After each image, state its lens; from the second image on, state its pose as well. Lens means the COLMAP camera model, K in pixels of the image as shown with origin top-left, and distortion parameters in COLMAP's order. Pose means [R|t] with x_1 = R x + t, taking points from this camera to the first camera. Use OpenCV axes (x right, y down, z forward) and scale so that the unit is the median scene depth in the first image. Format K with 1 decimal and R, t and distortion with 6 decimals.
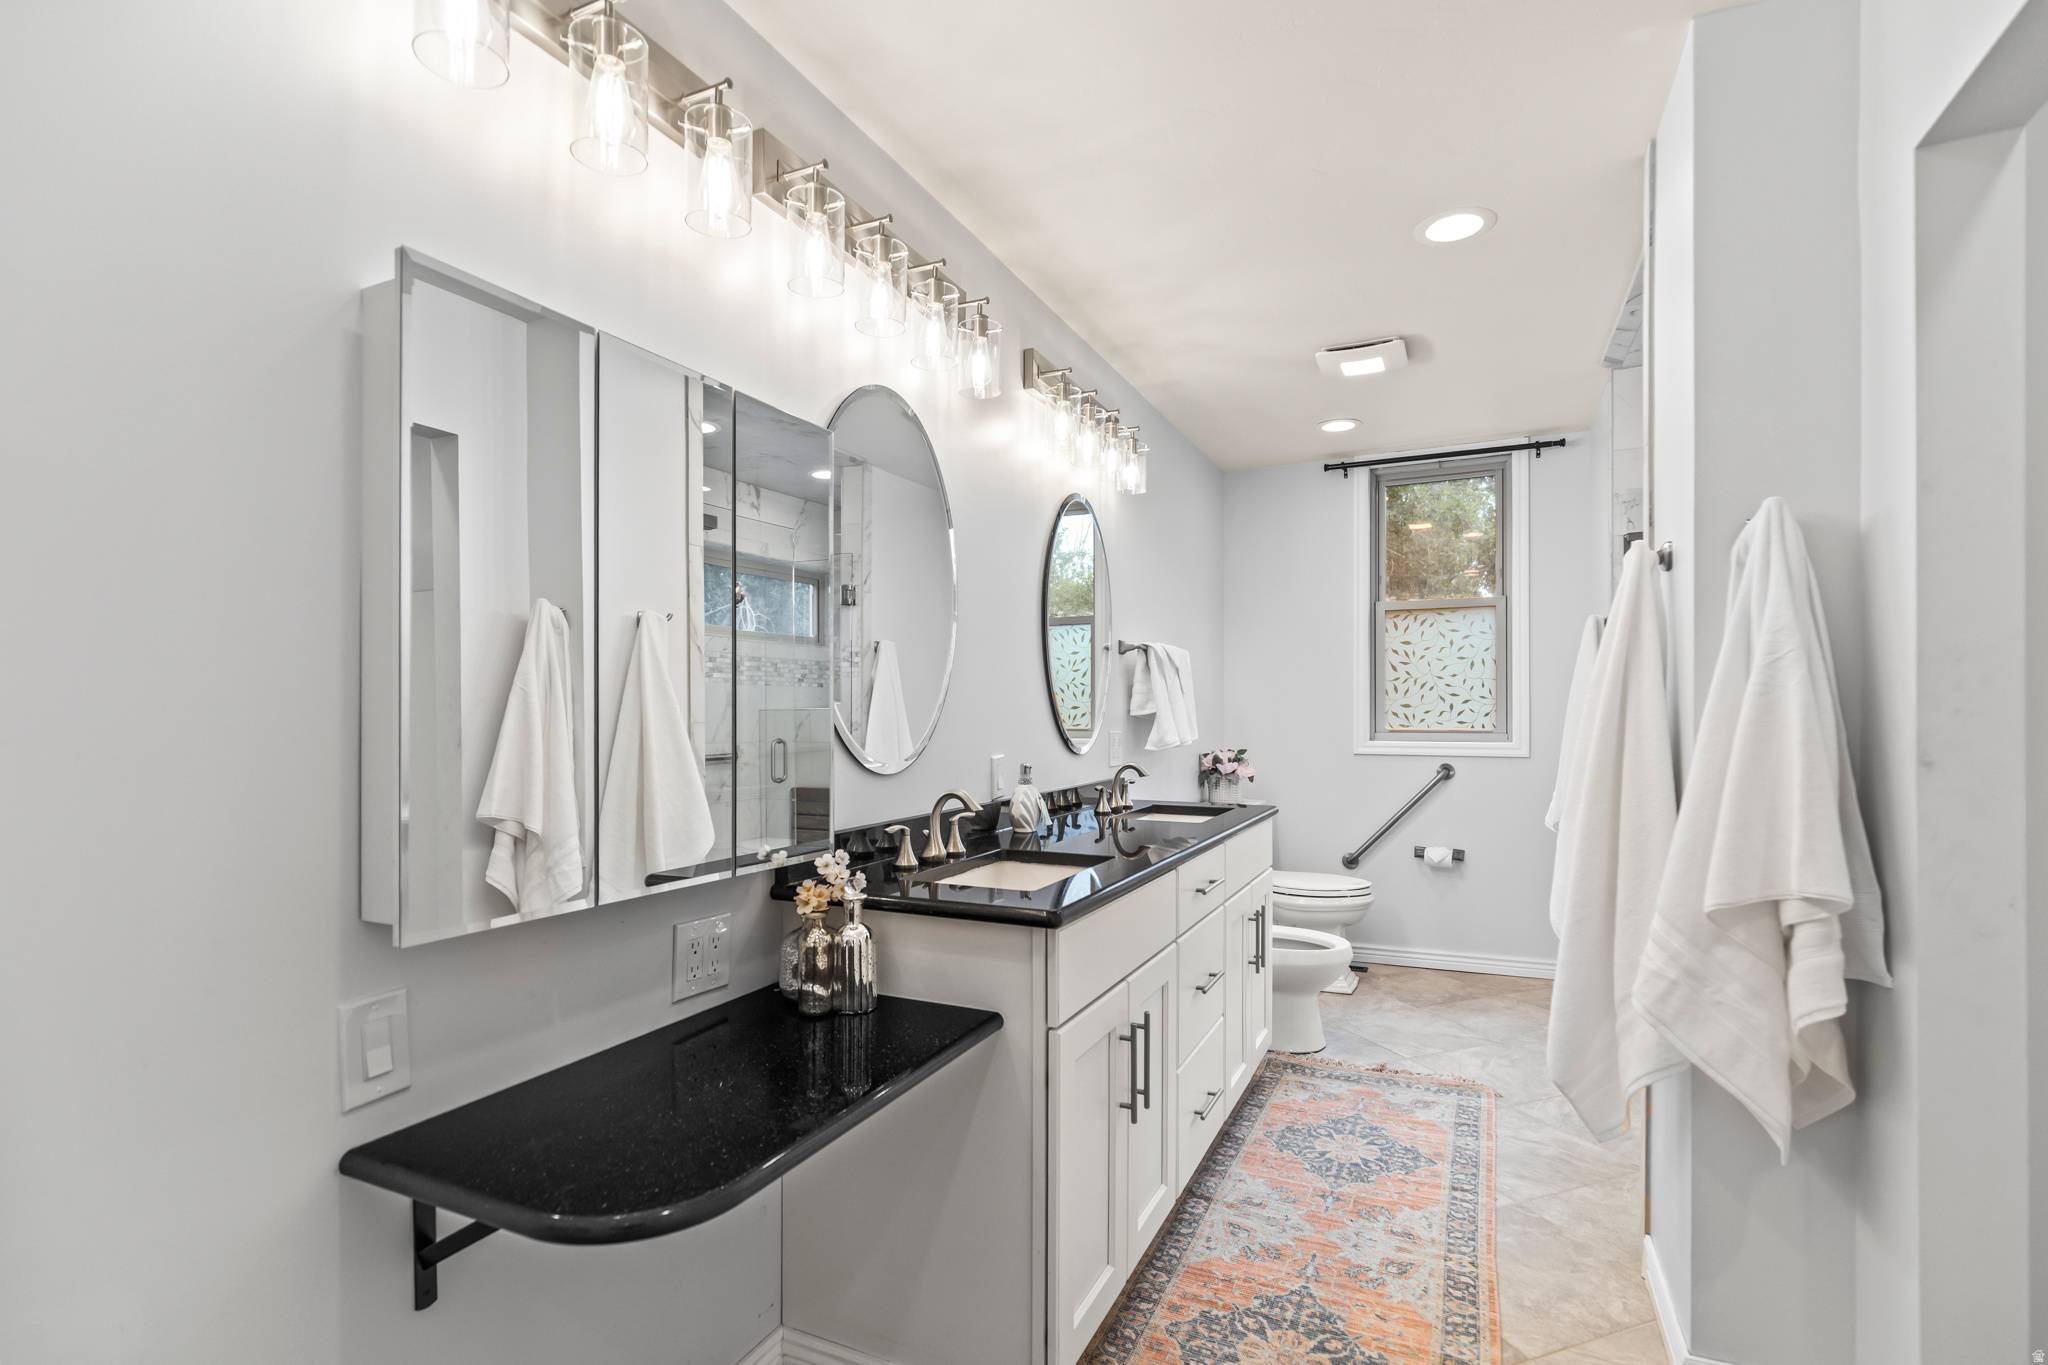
lens RADIAL K [[1012.6, 0, 1021.8], [0, 1012.6, 707.8], [0, 0, 1]] dist [0.000207, -0.000069]
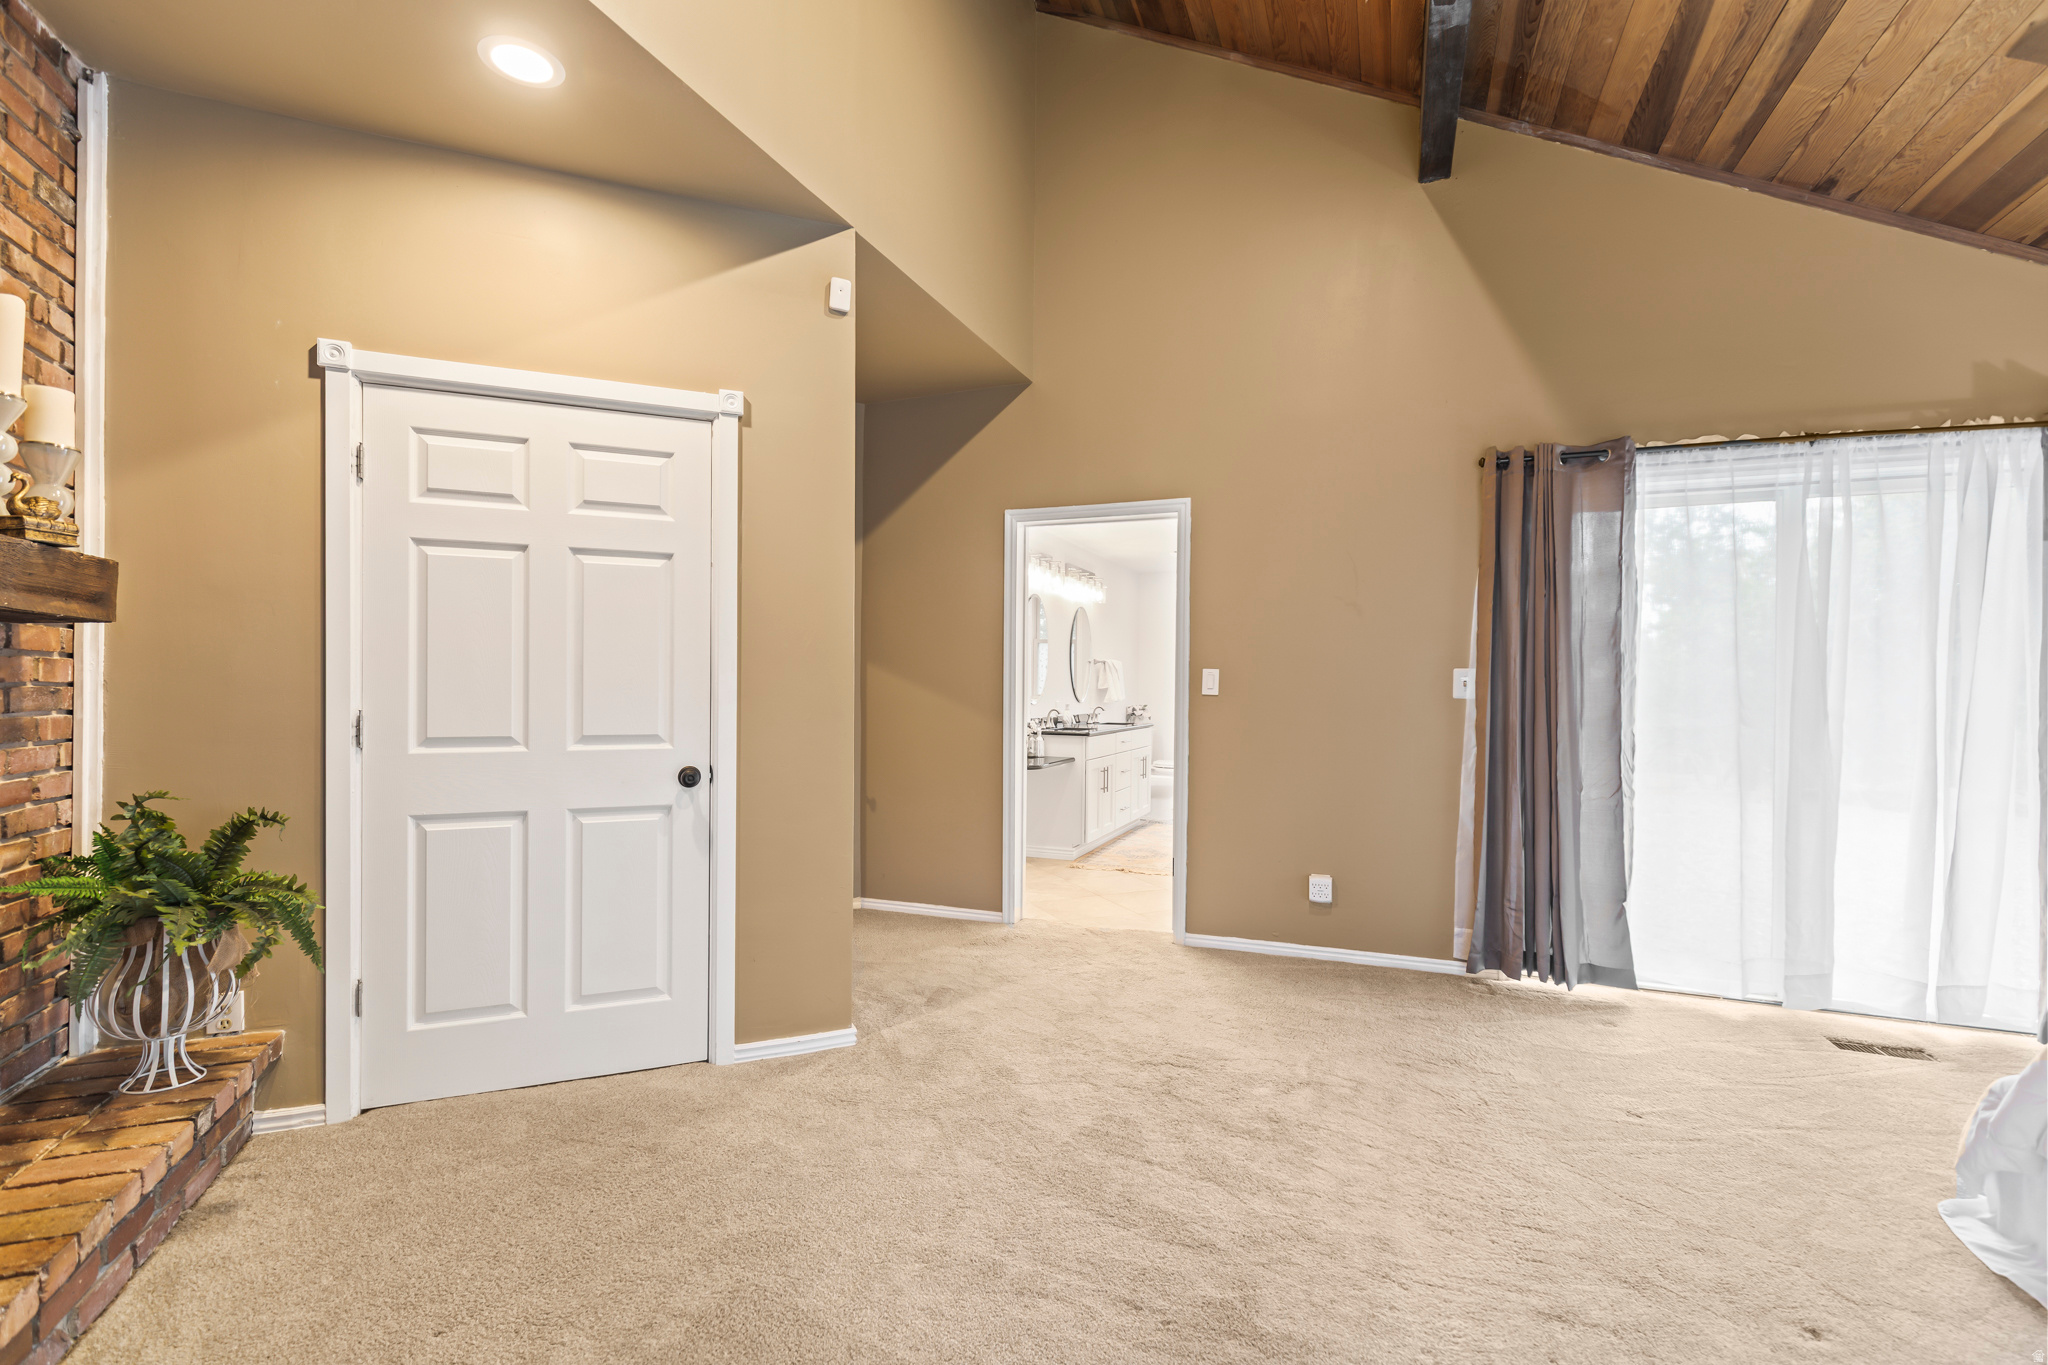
lens RADIAL K [[923.6, 0, 1027.2], [0, 923.6, 689.2], [0, 0, 1]] dist [0.005269, 0.000258]
pose [[0.998444, 0.003707, 0.055637, -0.209703], [-0.003912, 0.999986, 0.003570, 0.001862], [-0.055623, -0.003782, 0.998445, -1.372768]]
